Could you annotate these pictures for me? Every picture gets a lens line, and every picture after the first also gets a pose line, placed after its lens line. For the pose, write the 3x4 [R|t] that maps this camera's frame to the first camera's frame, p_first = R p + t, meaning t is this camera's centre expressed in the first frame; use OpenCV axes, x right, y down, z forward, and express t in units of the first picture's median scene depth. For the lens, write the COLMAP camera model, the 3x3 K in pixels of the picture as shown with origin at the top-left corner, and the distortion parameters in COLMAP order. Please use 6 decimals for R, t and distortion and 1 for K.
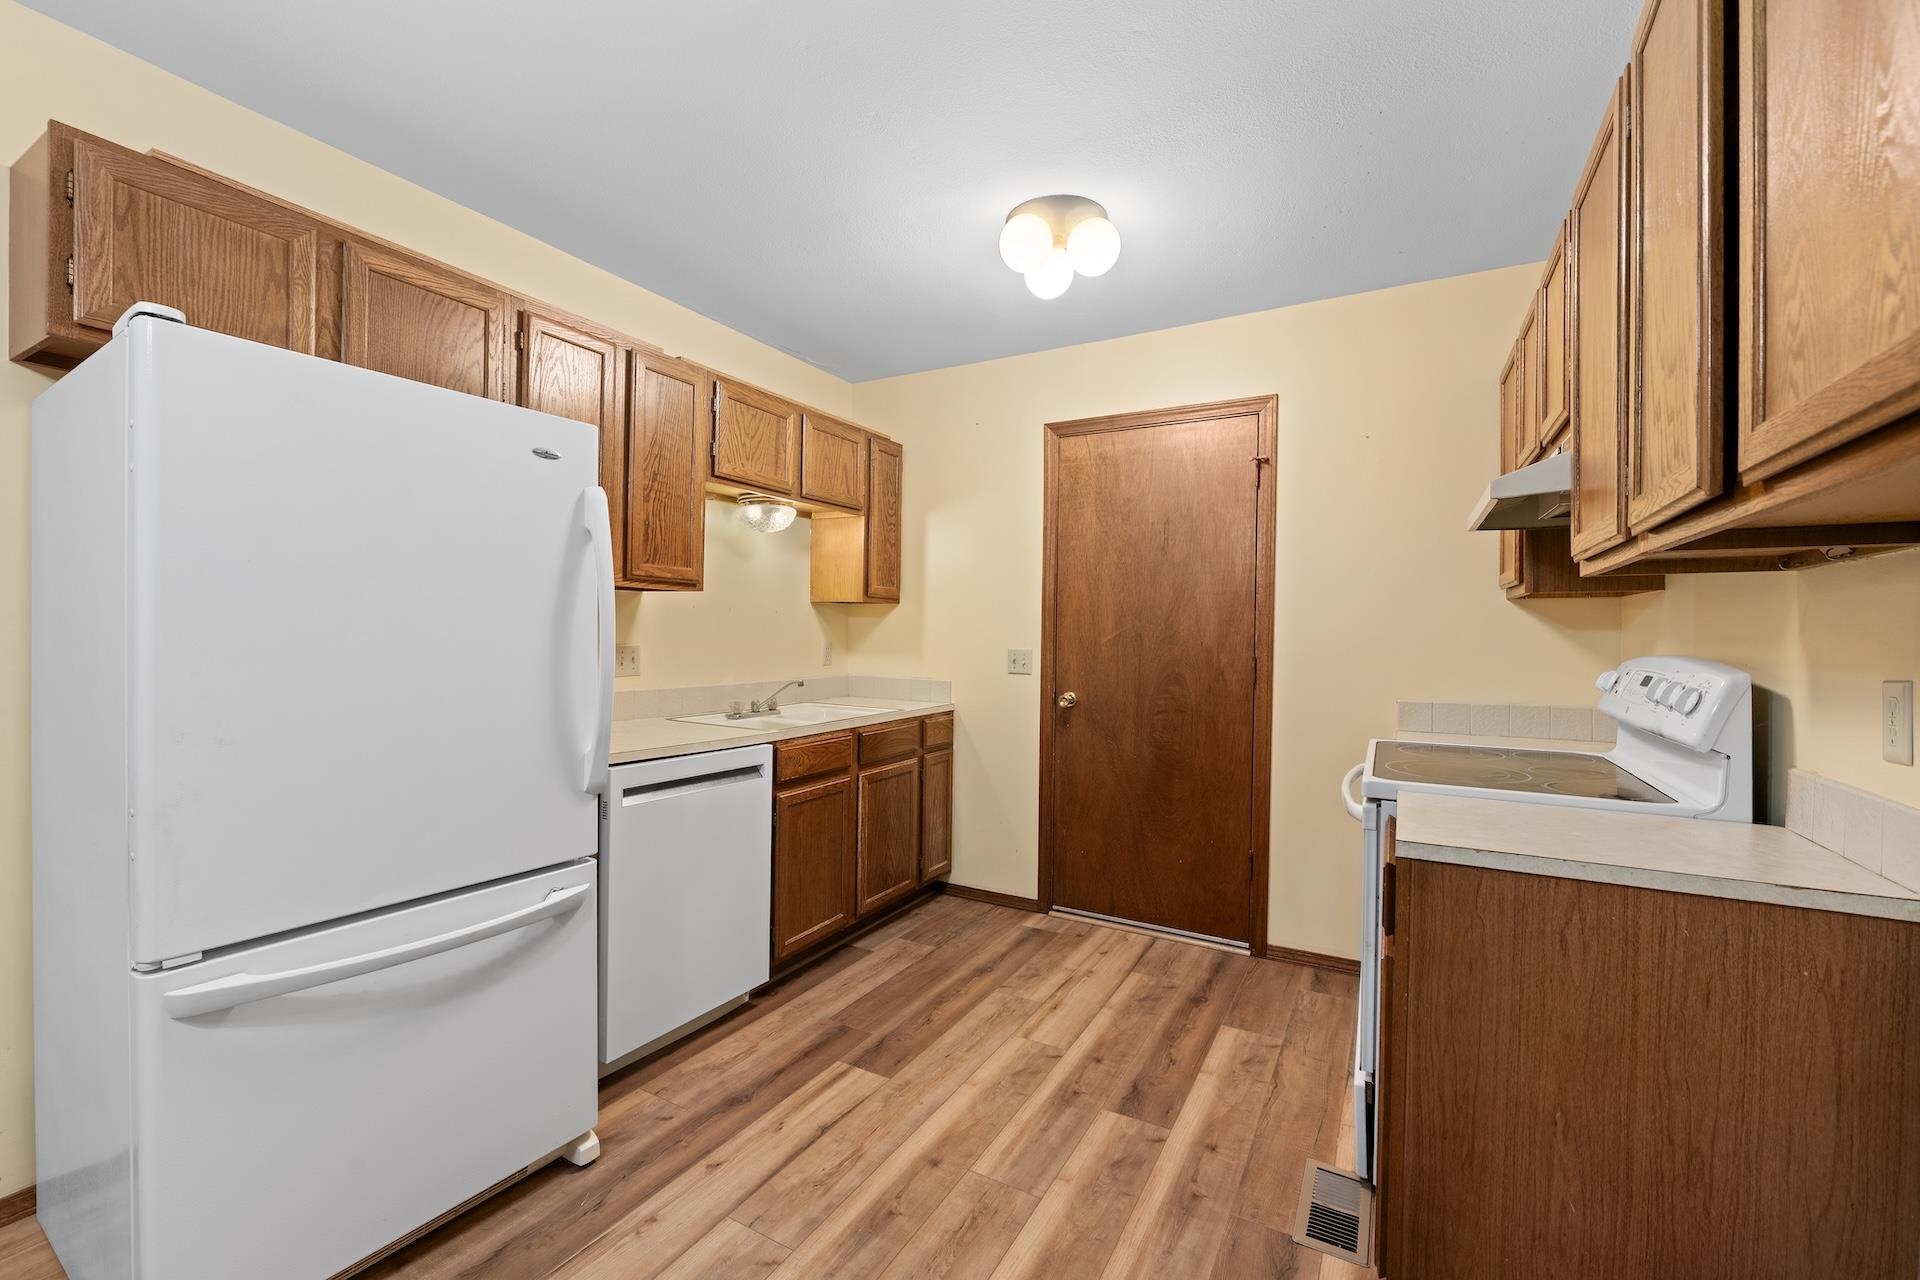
lens RADIAL K [[776.0, 0, 903.3], [0, 776.0, 632.2], [0, 0, 1]] dist [-0.002657, -0.000480]
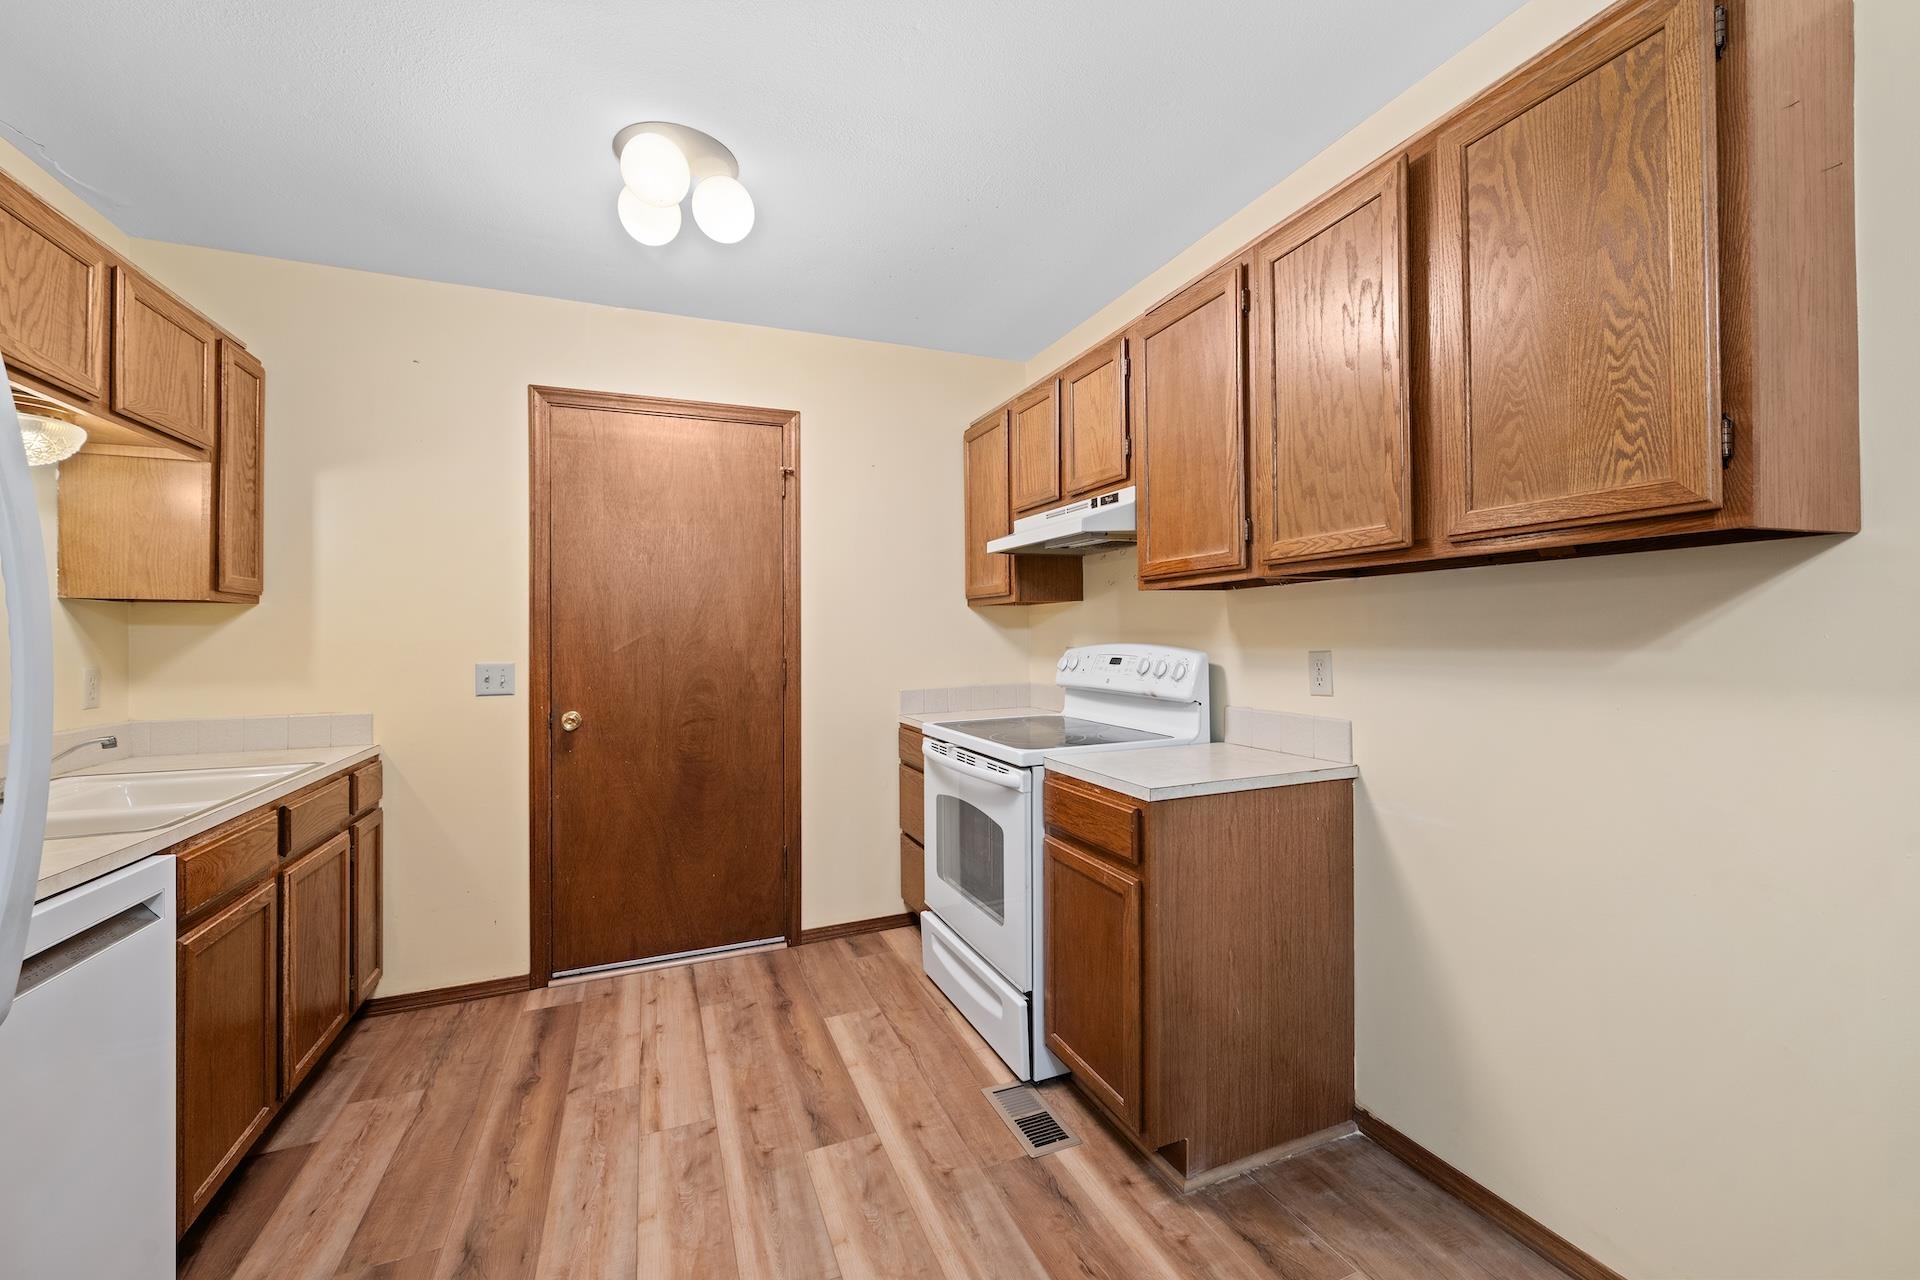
lens RADIAL K [[776.0, 0, 945.1], [0, 776.0, 630.5], [0, 0, 1]] dist [-0.002657, -0.000480]
pose [[0.598657, -0.014249, 0.800879, -0.251171], [0.022234, 0.999752, 0.001167, -0.002969], [-0.800697, 0.017108, 0.598825, 0.202781]]
